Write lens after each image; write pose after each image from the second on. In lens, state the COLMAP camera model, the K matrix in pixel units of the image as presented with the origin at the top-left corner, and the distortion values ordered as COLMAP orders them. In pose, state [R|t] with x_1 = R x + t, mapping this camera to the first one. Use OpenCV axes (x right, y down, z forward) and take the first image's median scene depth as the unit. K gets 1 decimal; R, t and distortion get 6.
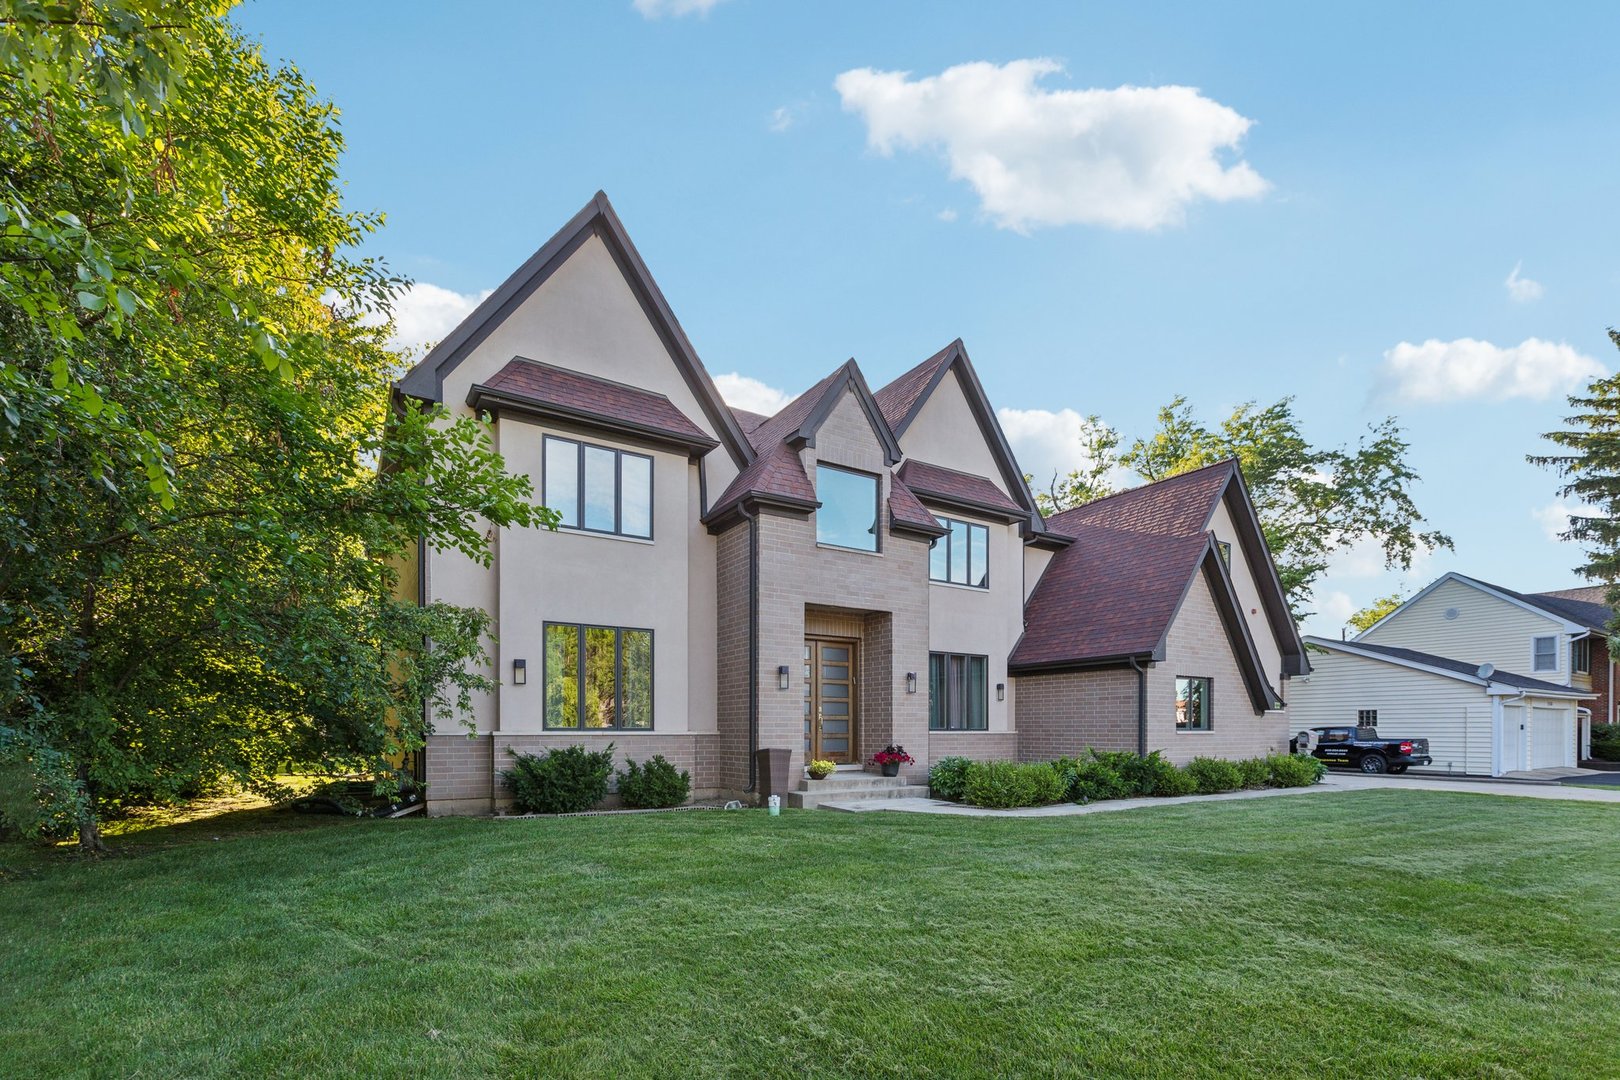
lens RADIAL K [[731.5, 0, 809.9], [0, 731.5, 562.5], [0, 0, 1]] dist [-0.000368, -0.000066]
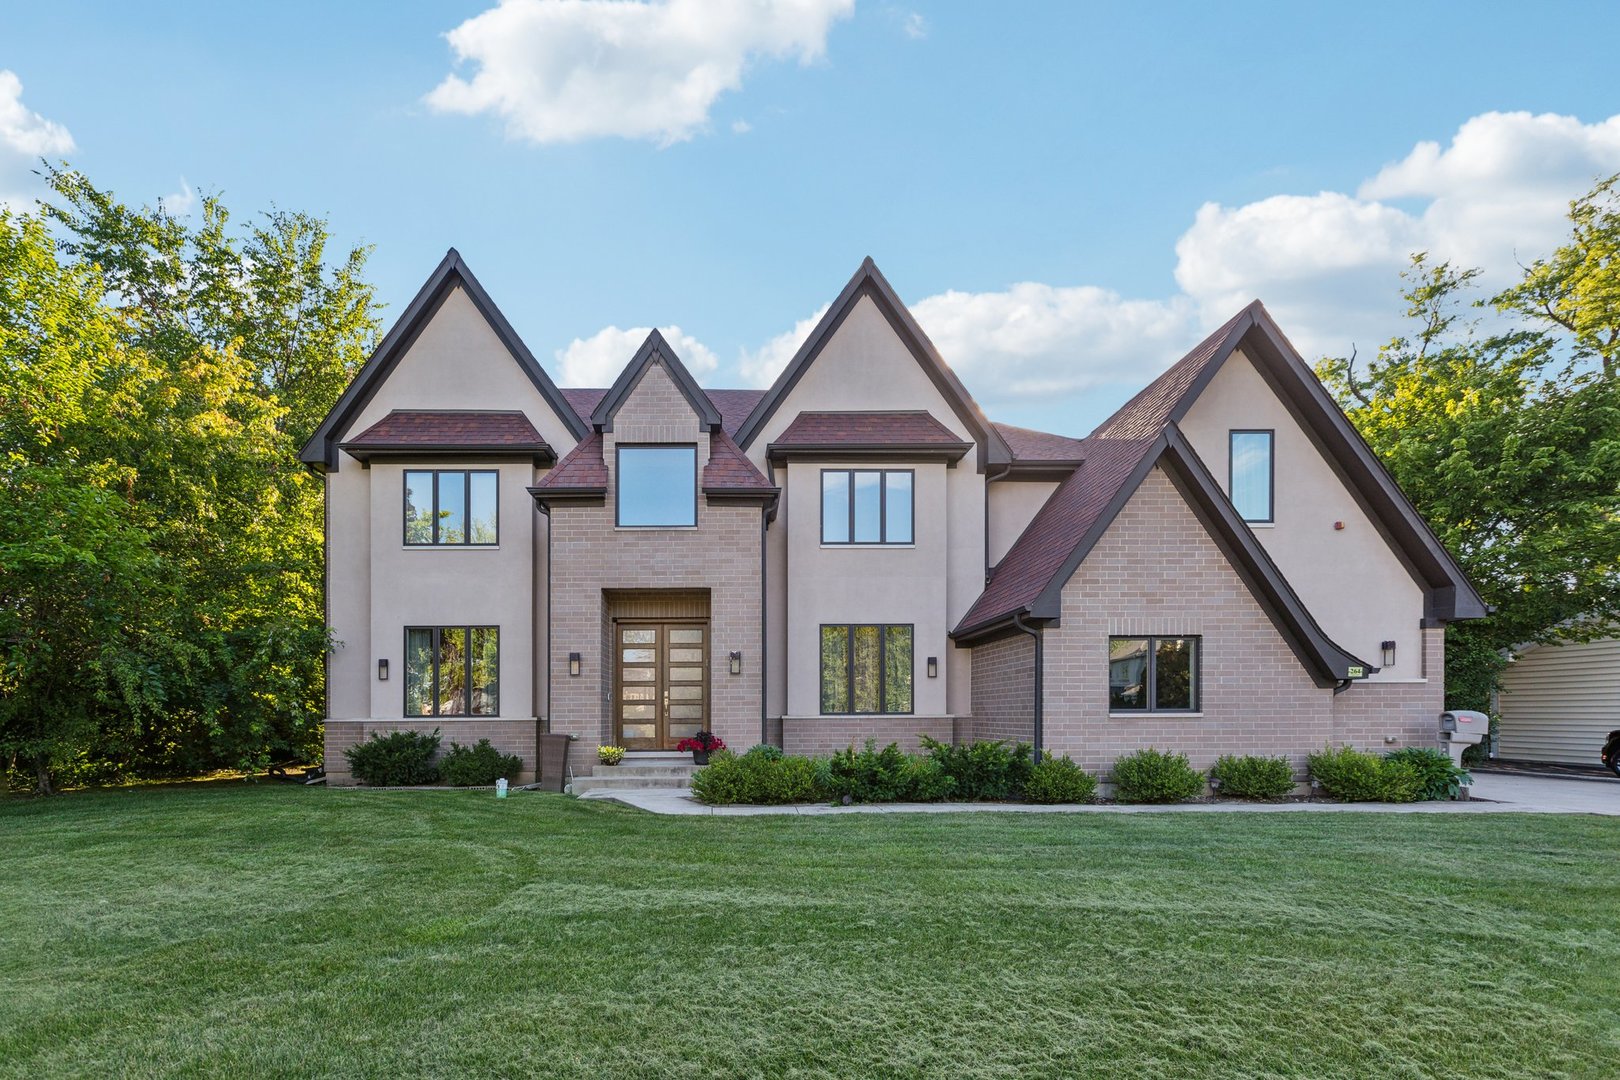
lens RADIAL K [[761.3, 0, 810.0], [0, 761.3, 540.0], [0, 0, 1]] dist [-0.000283, 0.000220]
pose [[0.843256, -0.125187, -0.522731, 0.748020], [0.126234, 0.991425, -0.033795, 0.057502], [0.522479, -0.037489, 0.851827, 0.250461]]
